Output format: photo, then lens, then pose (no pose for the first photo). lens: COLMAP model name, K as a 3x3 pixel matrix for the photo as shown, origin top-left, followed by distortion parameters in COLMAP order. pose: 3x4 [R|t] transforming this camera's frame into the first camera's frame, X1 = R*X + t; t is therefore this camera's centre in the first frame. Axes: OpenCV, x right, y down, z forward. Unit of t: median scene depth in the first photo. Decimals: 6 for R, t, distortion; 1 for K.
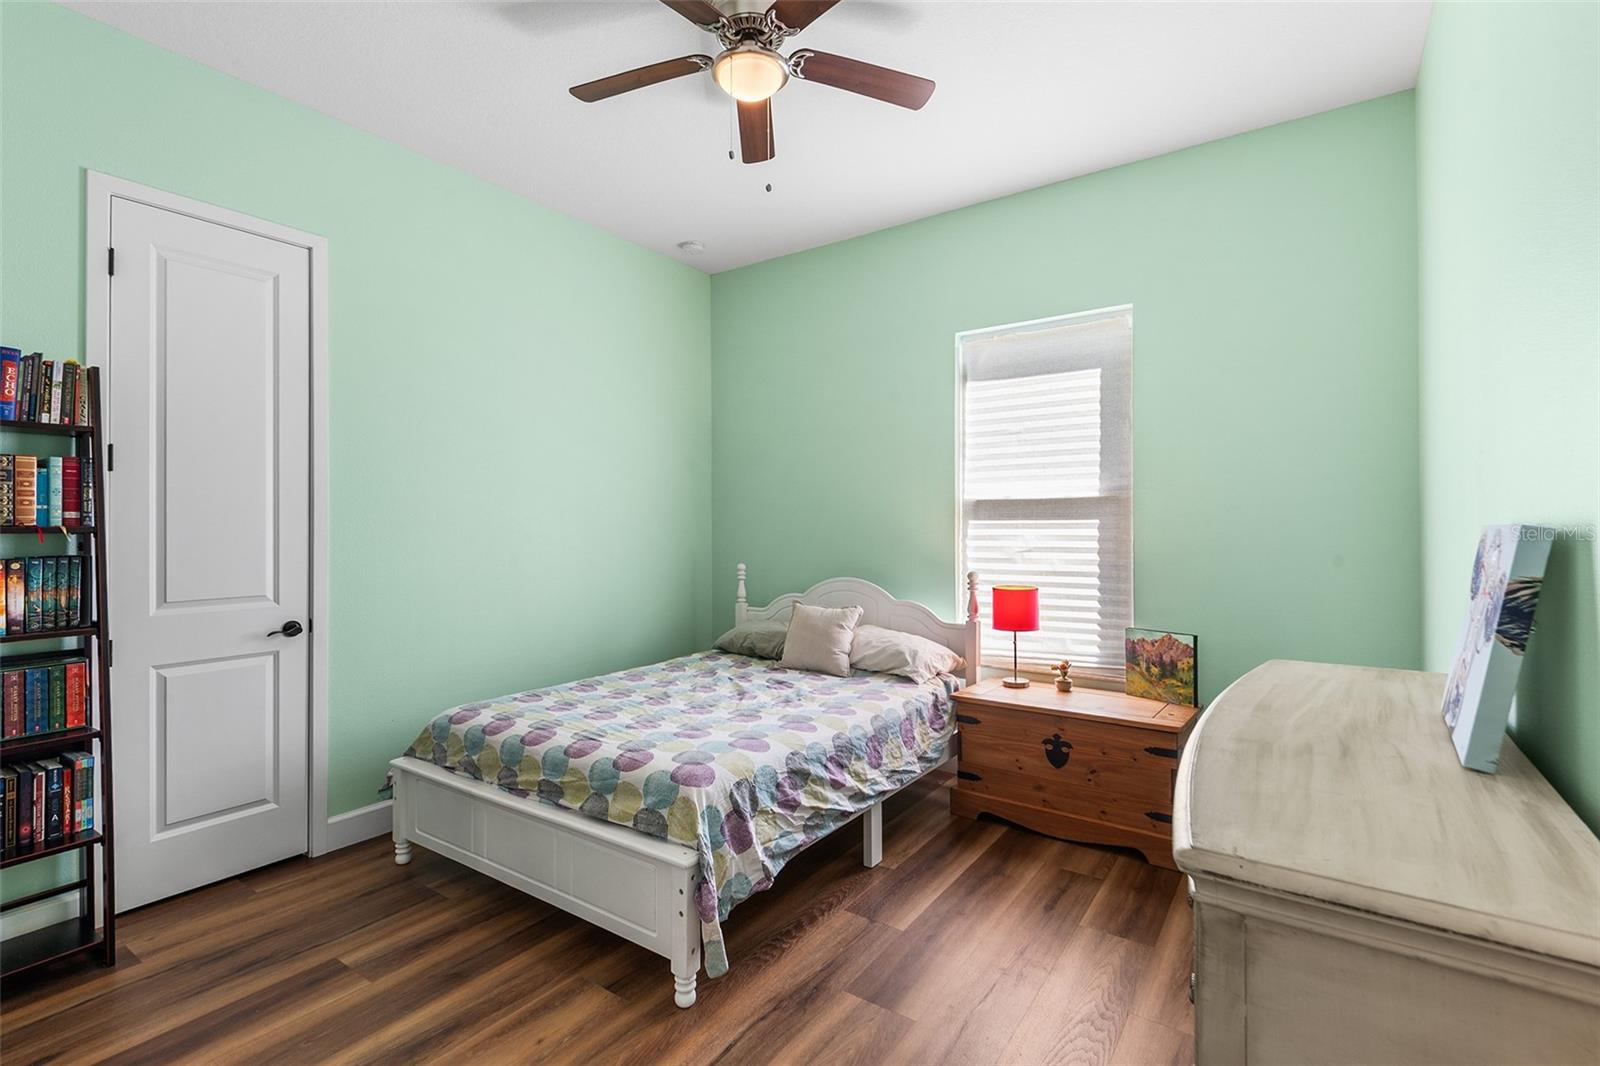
lens RADIAL K [[742.2, 0, 771.5], [0, 742.2, 522.7], [0, 0, 1]] dist [0.008038, -0.005113]
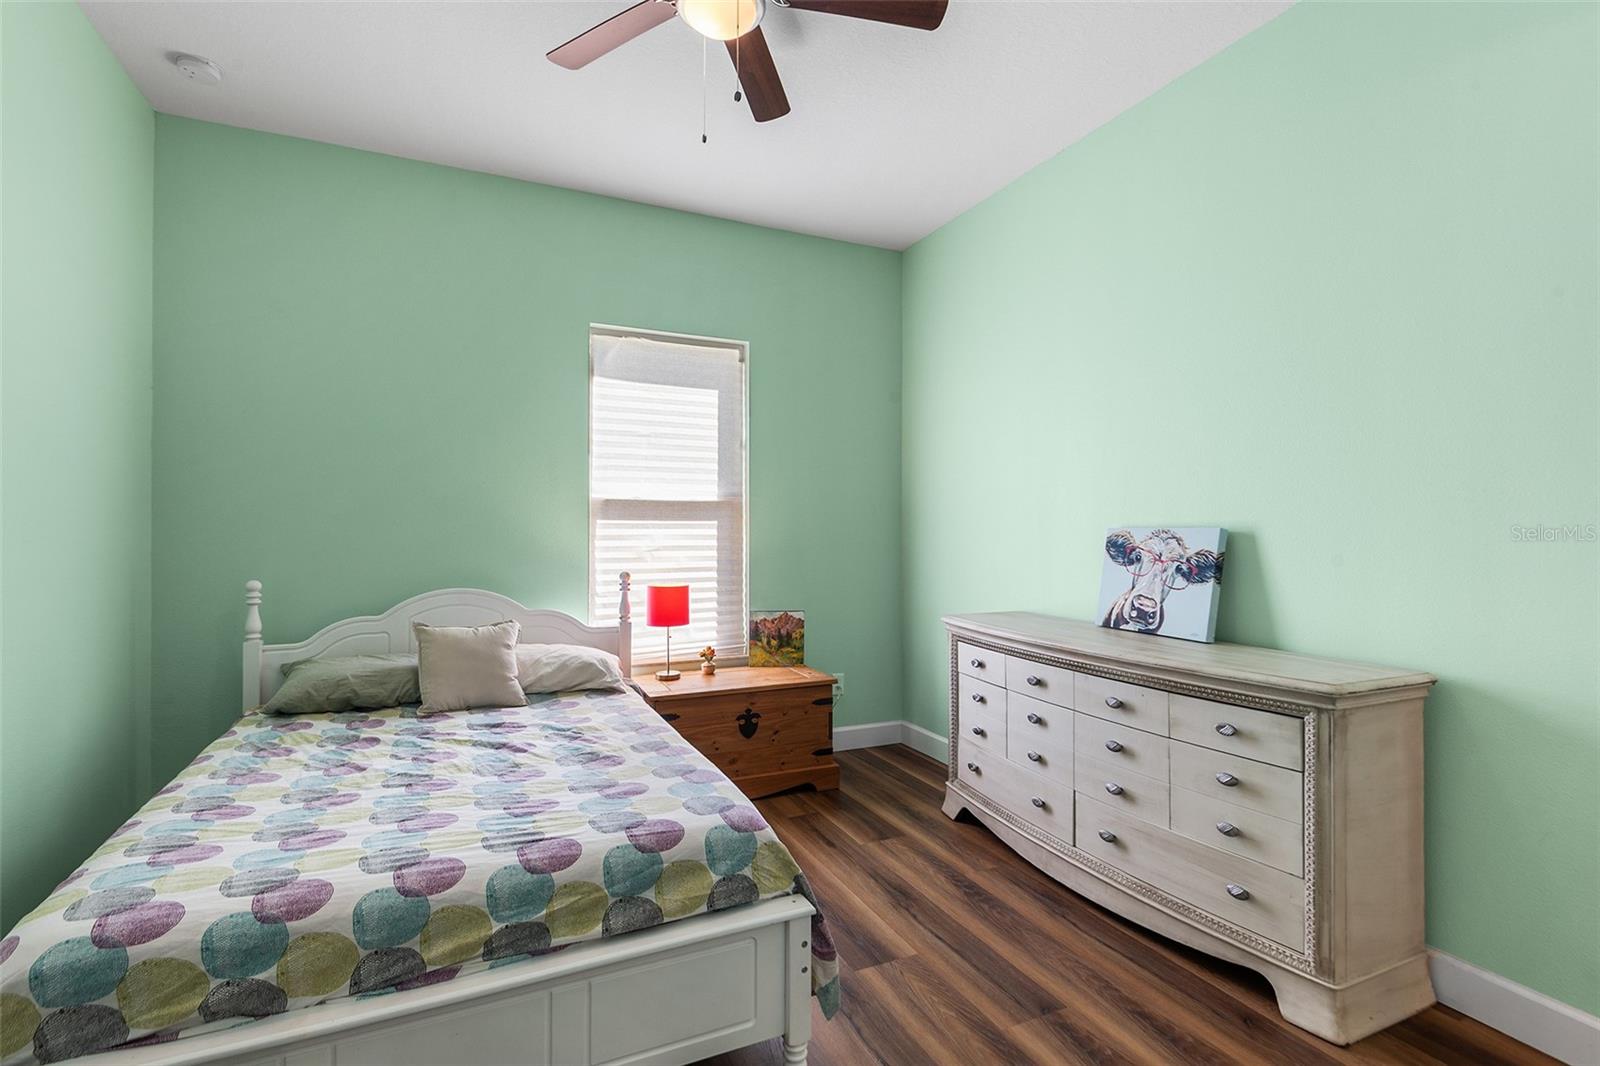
lens RADIAL K [[742.2, 0, 796.4], [0, 742.2, 531.0], [0, 0, 1]] dist [0.008038, -0.005113]
pose [[0.498129, -0.001923, 0.867101, -0.500029], [-0.007319, 0.999953, 0.006421, 0.003326], [-0.867072, -0.009545, 0.498092, 0.327219]]
